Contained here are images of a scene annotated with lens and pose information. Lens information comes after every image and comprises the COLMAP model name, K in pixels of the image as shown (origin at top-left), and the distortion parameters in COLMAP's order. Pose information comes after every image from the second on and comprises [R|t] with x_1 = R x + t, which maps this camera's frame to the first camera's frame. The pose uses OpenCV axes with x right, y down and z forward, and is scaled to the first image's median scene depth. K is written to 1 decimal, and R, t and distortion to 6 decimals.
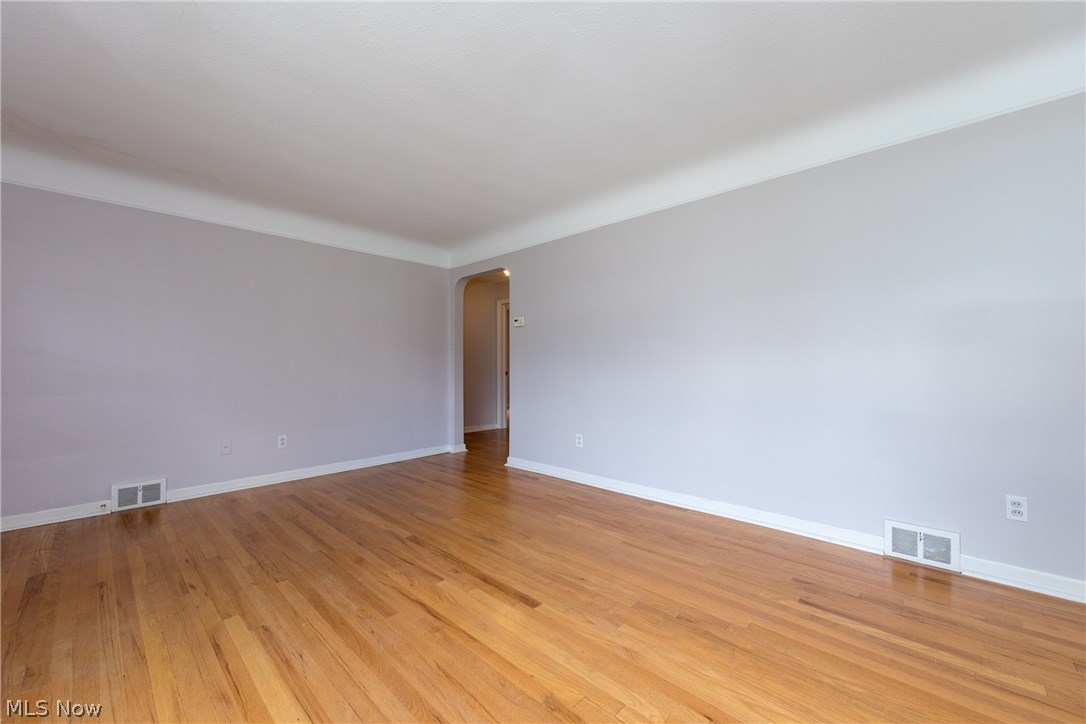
lens RADIAL K [[422.4, 0, 547.5], [0, 422.4, 360.3], [0, 0, 1]] dist [0.006096, 0.000064]
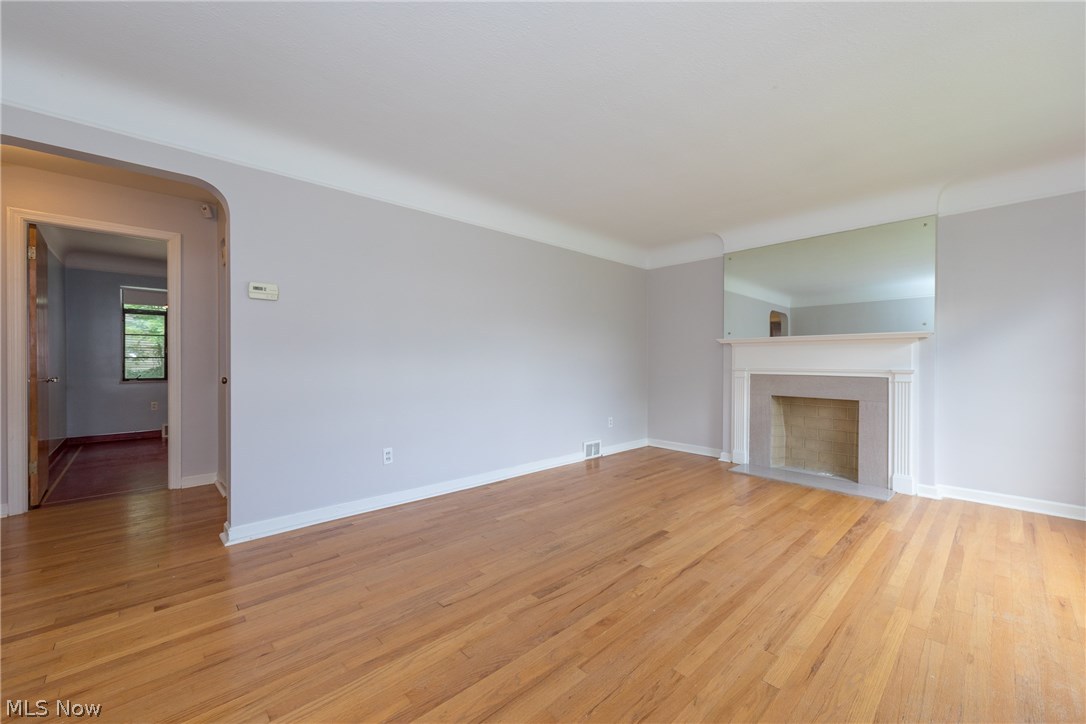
lens RADIAL K [[422.4, 0, 553.0], [0, 422.4, 364.7], [0, 0, 1]] dist [0.006096, 0.000064]
pose [[0.063083, -0.001045, 0.998008, -1.261537], [-0.013593, 0.999906, 0.001906, 0.012941], [-0.997916, -0.013687, 0.063062, 1.103683]]
